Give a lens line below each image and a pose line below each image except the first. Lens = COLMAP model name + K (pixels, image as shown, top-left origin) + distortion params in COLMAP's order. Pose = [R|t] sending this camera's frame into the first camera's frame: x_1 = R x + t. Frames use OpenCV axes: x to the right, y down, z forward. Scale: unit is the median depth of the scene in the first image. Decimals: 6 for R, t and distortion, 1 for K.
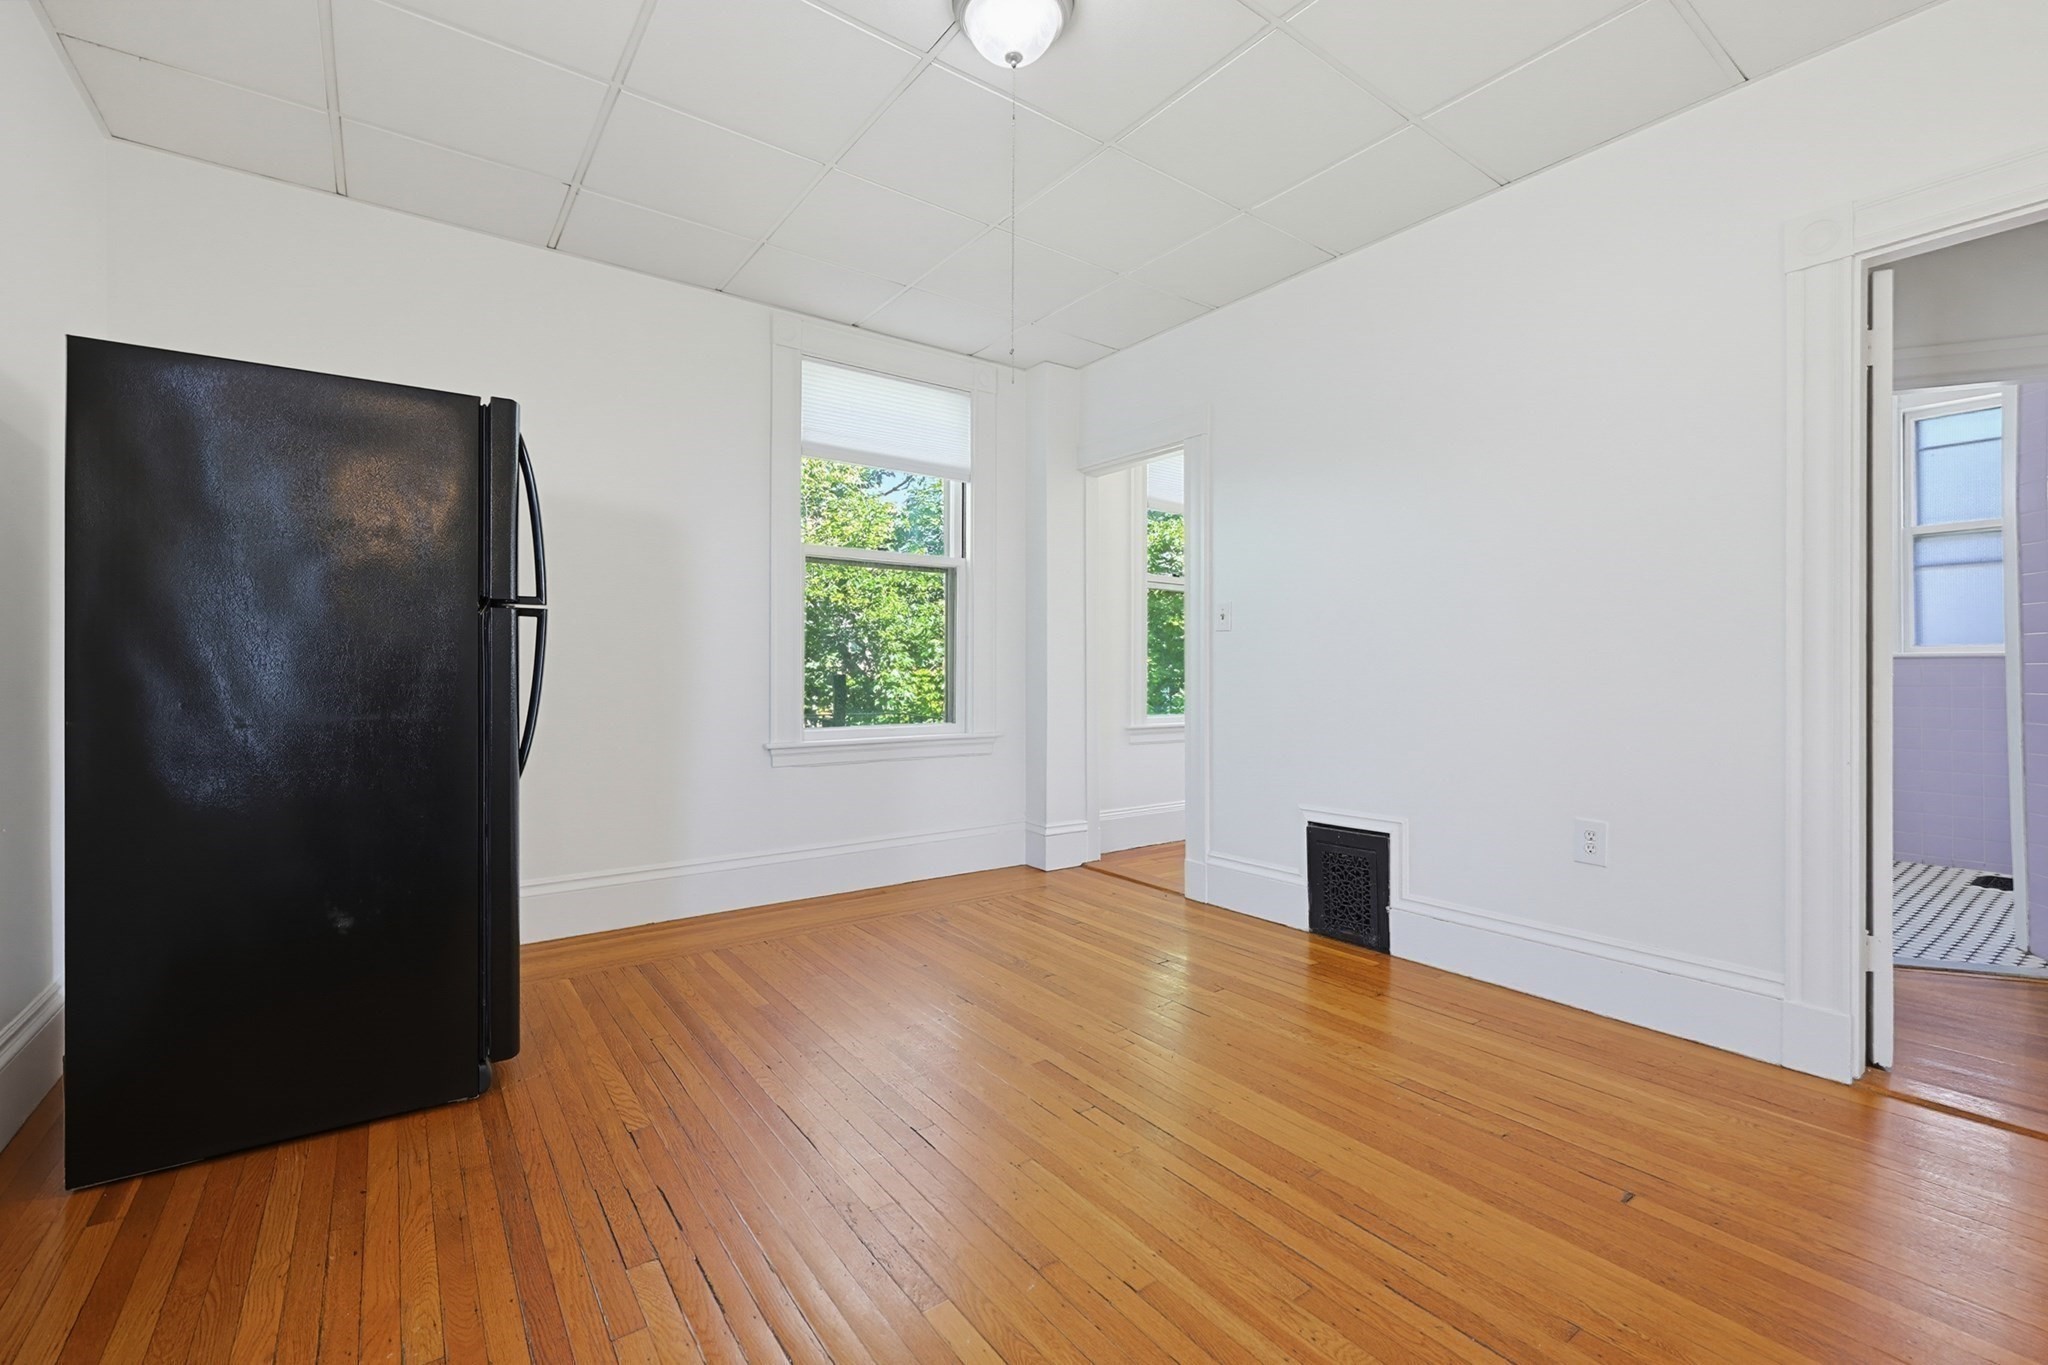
lens RADIAL K [[873.9, 0, 1067.6], [0, 873.9, 664.4], [0, 0, 1]] dist [-0.000032, 0.000162]
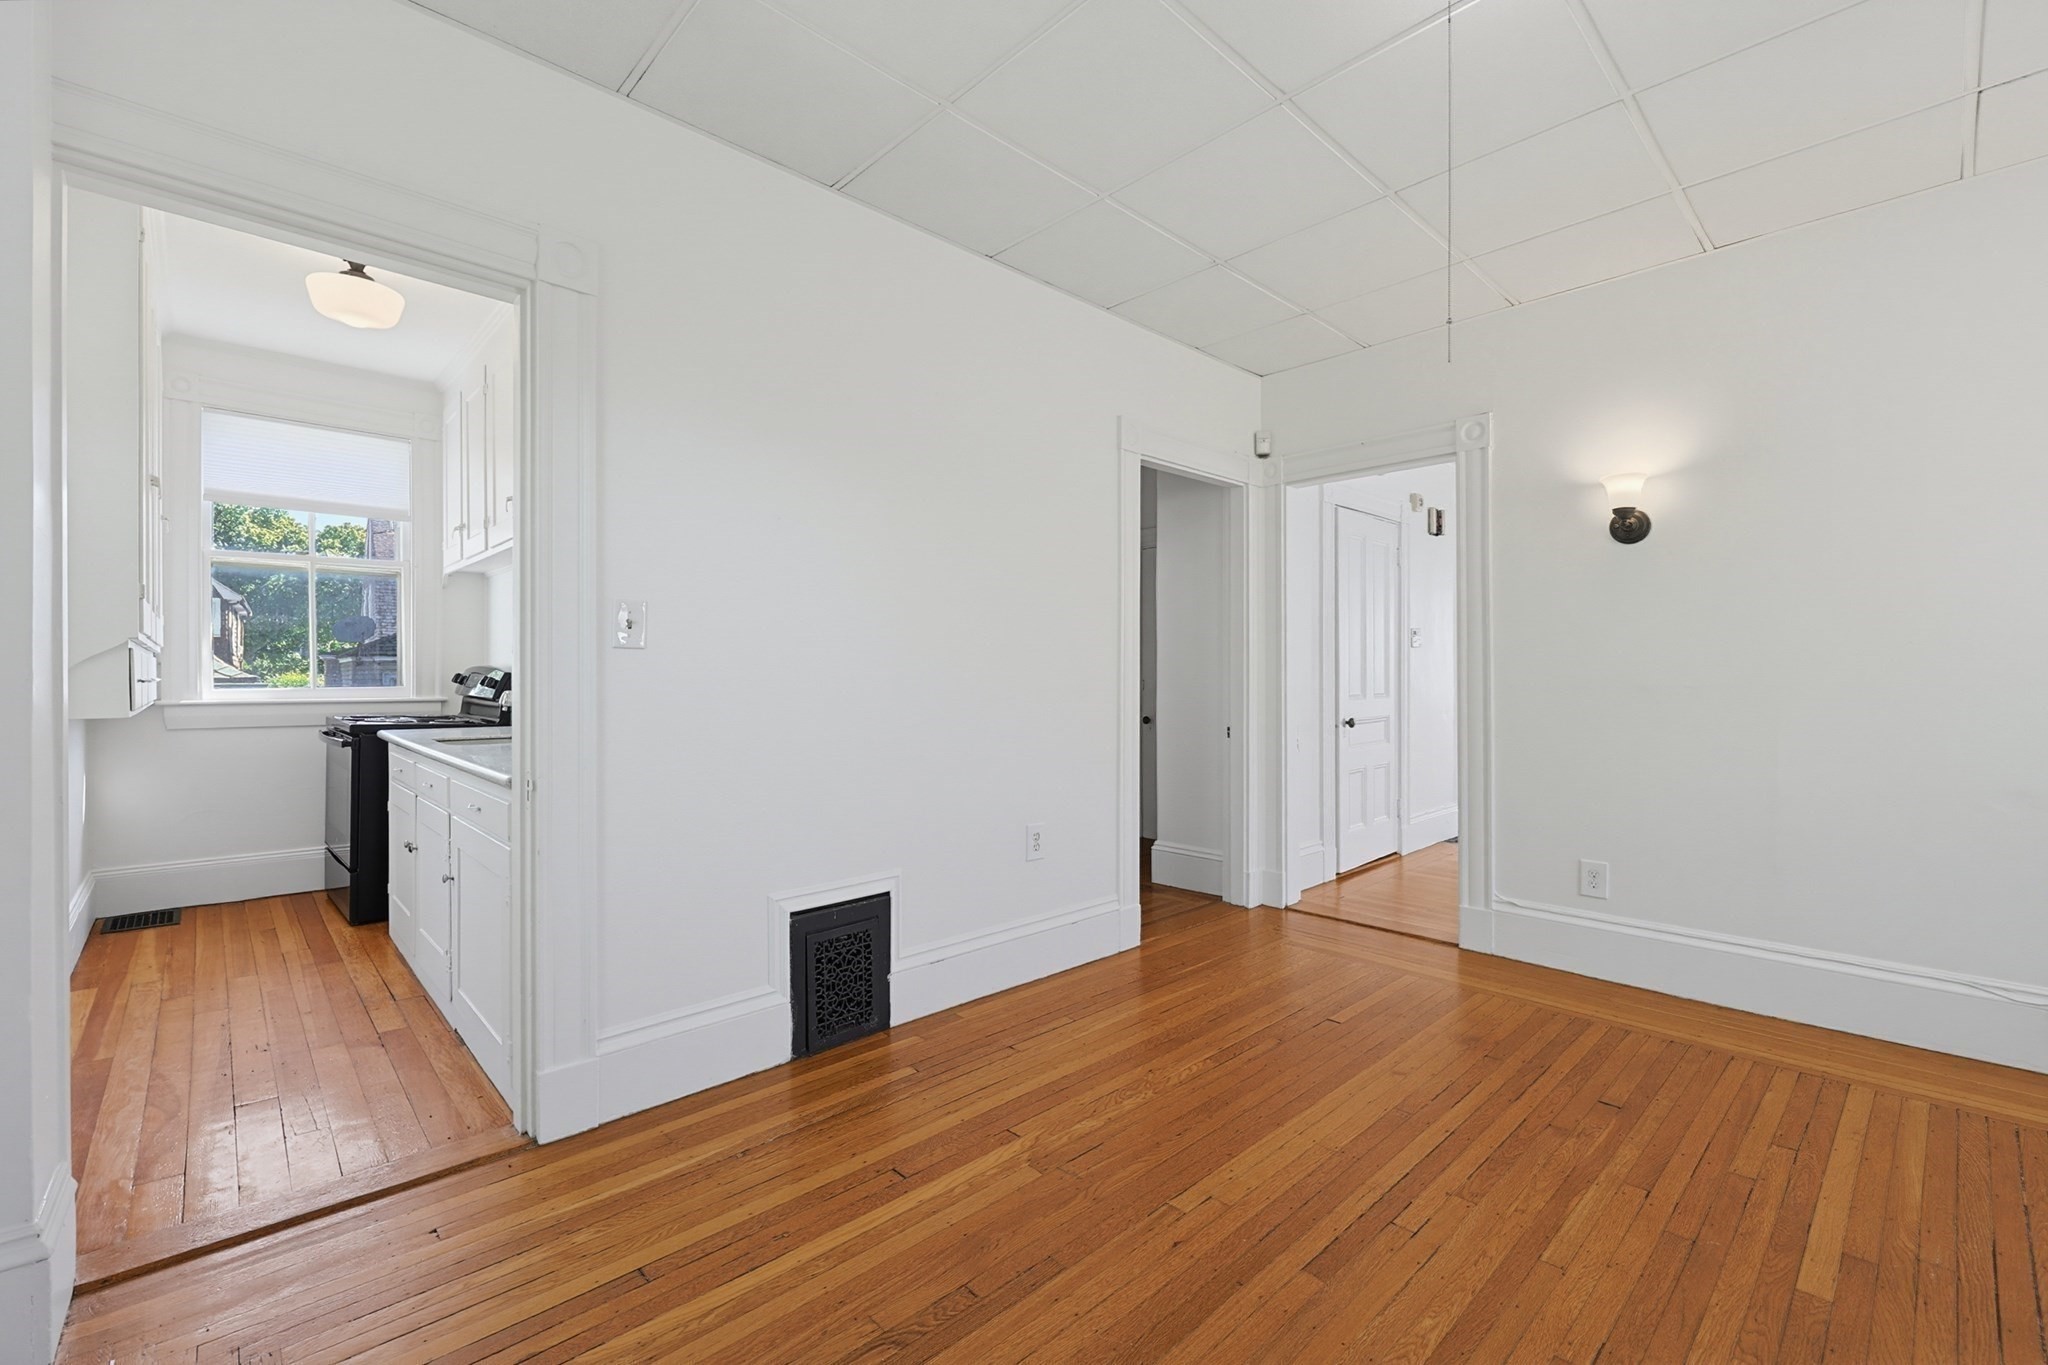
lens RADIAL K [[870.3, 0, 1023.8], [0, 870.3, 679.1], [0, 0, 1]] dist [0.000146, 0.000127]
pose [[-0.091086, 0.000882, 0.995843, -0.535348], [-0.002884, 0.999995, -0.001150, -0.021734], [-0.995839, -0.002977, -0.091083, 0.969577]]
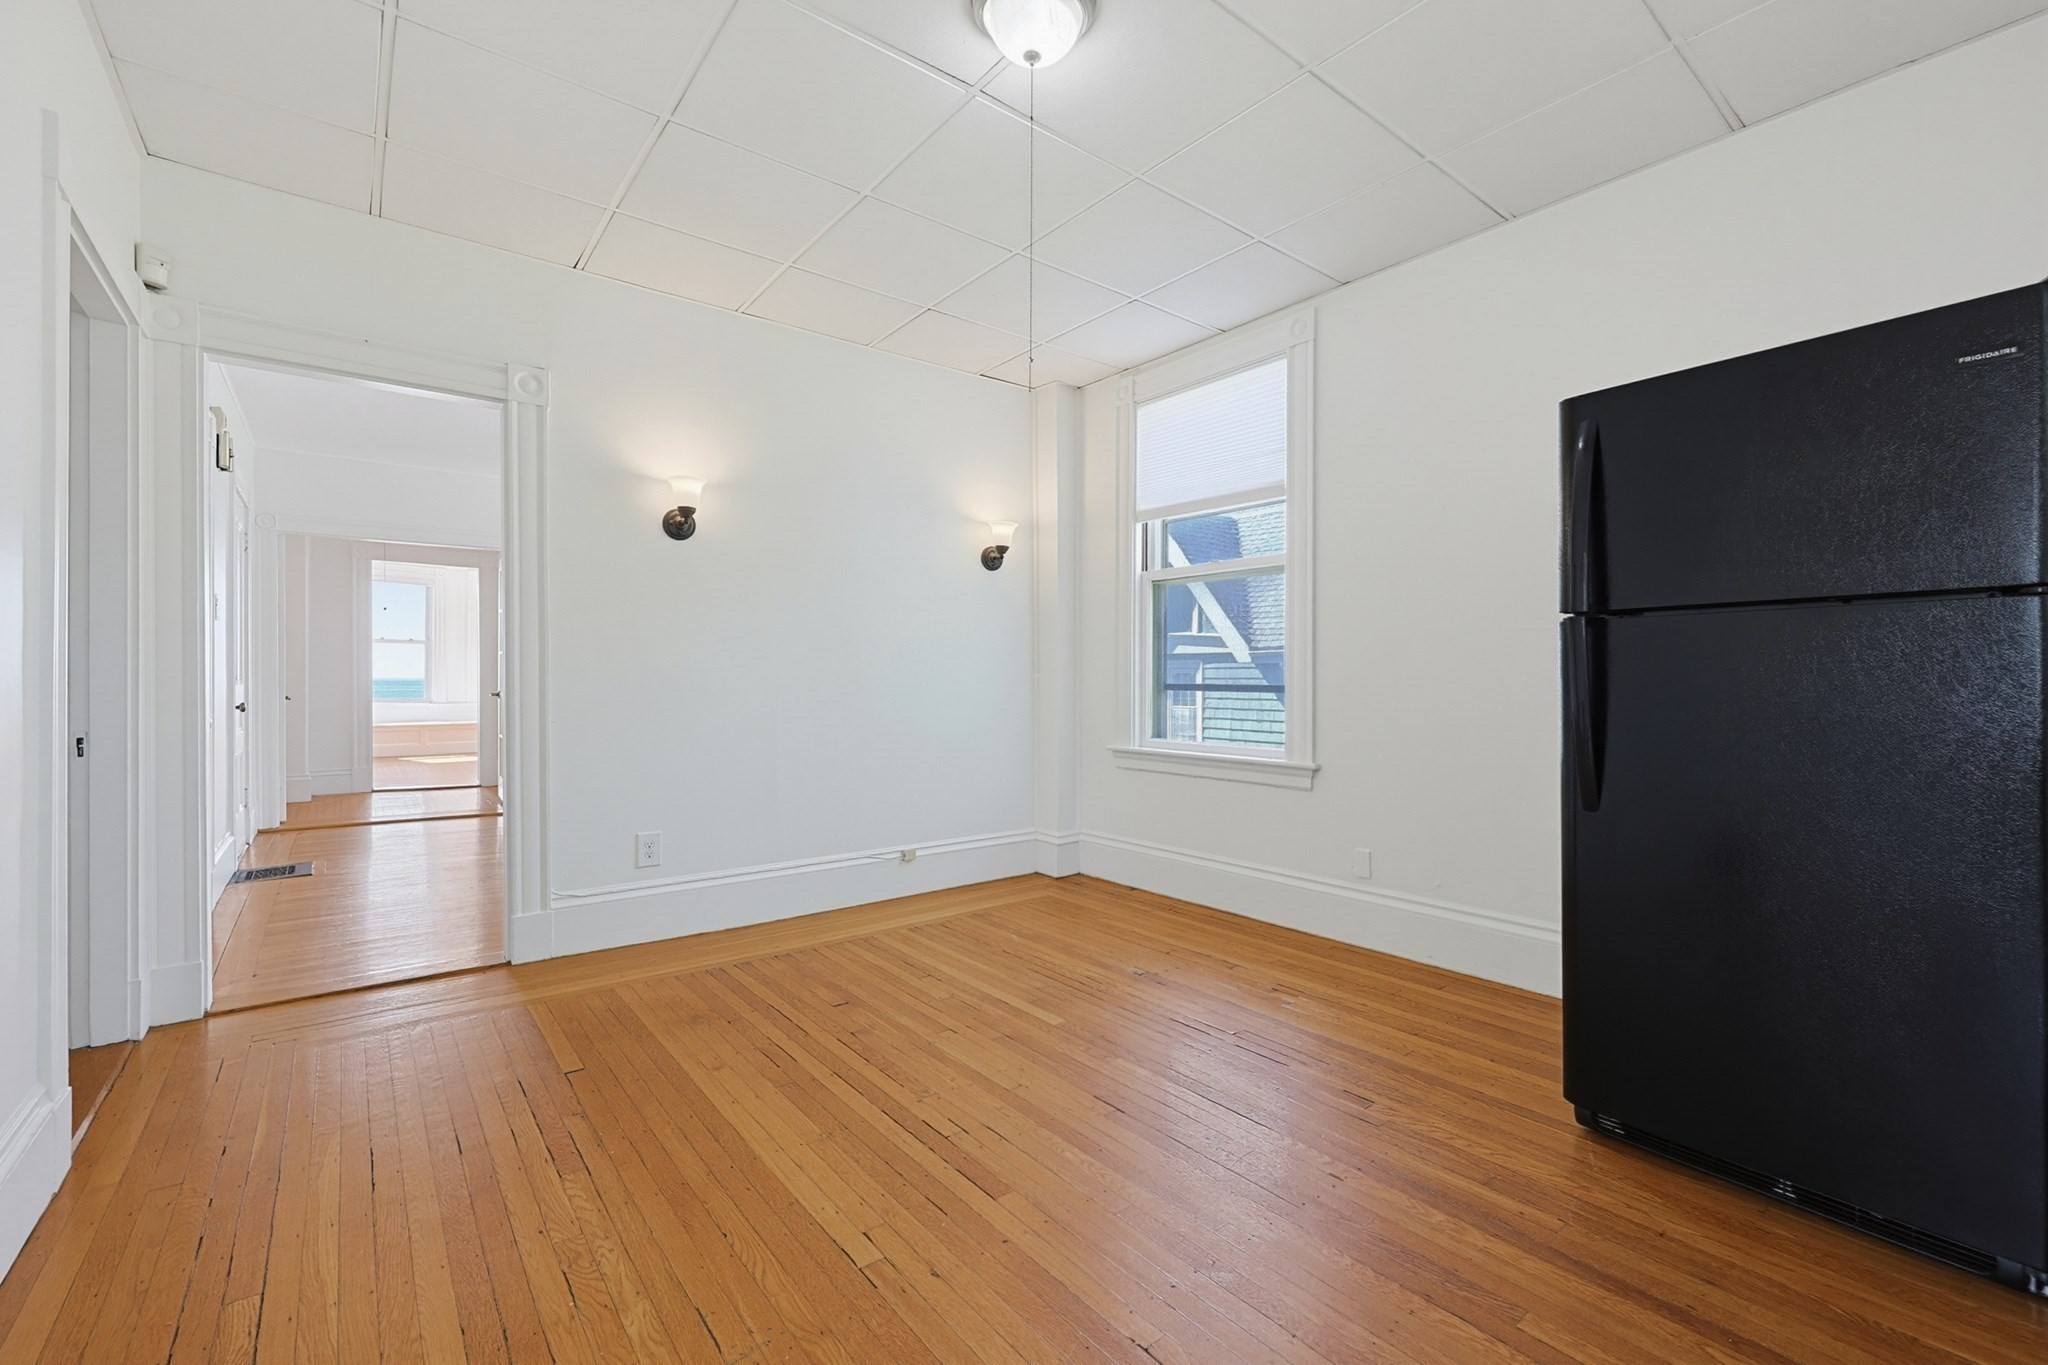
lens RADIAL K [[881.0, 0, 1051.5], [0, 881.0, 678.7], [0, 0, 1]] dist [-0.000144, 0.000186]
pose [[-0.999904, 0.000844, -0.013863, -0.048125], [0.000886, 0.999995, -0.003015, 0.001786], [0.013860, -0.003027, -0.999899, 1.327131]]
